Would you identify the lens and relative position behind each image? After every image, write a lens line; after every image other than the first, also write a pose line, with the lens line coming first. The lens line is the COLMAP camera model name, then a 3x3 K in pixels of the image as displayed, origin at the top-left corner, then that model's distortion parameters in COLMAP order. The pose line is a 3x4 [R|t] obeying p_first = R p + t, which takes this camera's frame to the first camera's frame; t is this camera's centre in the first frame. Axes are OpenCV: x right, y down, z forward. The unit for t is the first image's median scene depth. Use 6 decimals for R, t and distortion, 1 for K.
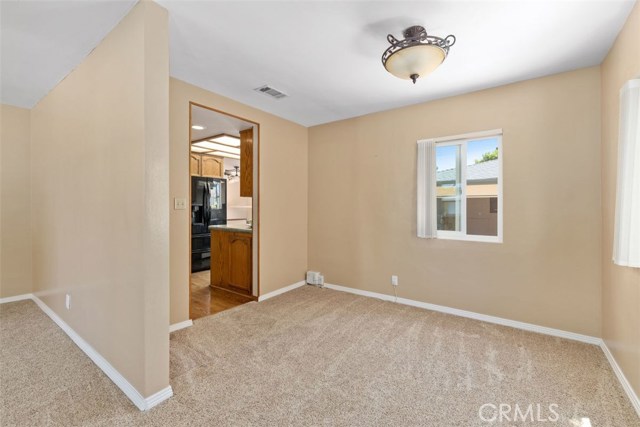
lens RADIAL K [[280.1, 0, 322.3], [0, 280.1, 209.5], [0, 0, 1]] dist [0.000970, -0.000024]
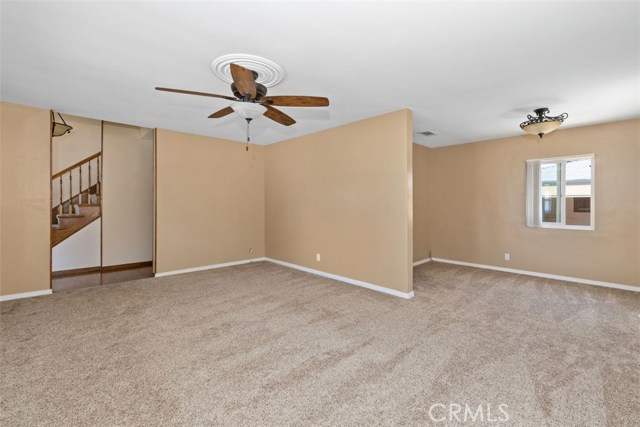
lens RADIAL K [[286.9, 0, 321.5], [0, 286.9, 207.9], [0, 0, 1]] dist [-0.001157, -0.000335]
pose [[0.985036, 0.002796, -0.172325, -0.448708], [-0.002369, 0.999994, 0.002685, 0.000797], [0.172332, -0.002236, 0.985036, -0.642151]]
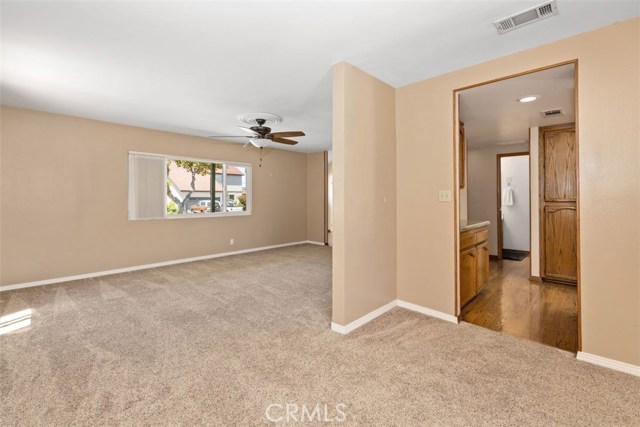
lens RADIAL K [[285.2, 0, 322.6], [0, 285.2, 197.5], [0, 0, 1]] dist [-0.000574, -0.000091]
pose [[-0.135851, -0.007841, -0.990698, 0.465720], [-0.009264, 0.999935, -0.006644, -0.002982], [0.990686, 0.008276, -0.135915, 0.569108]]
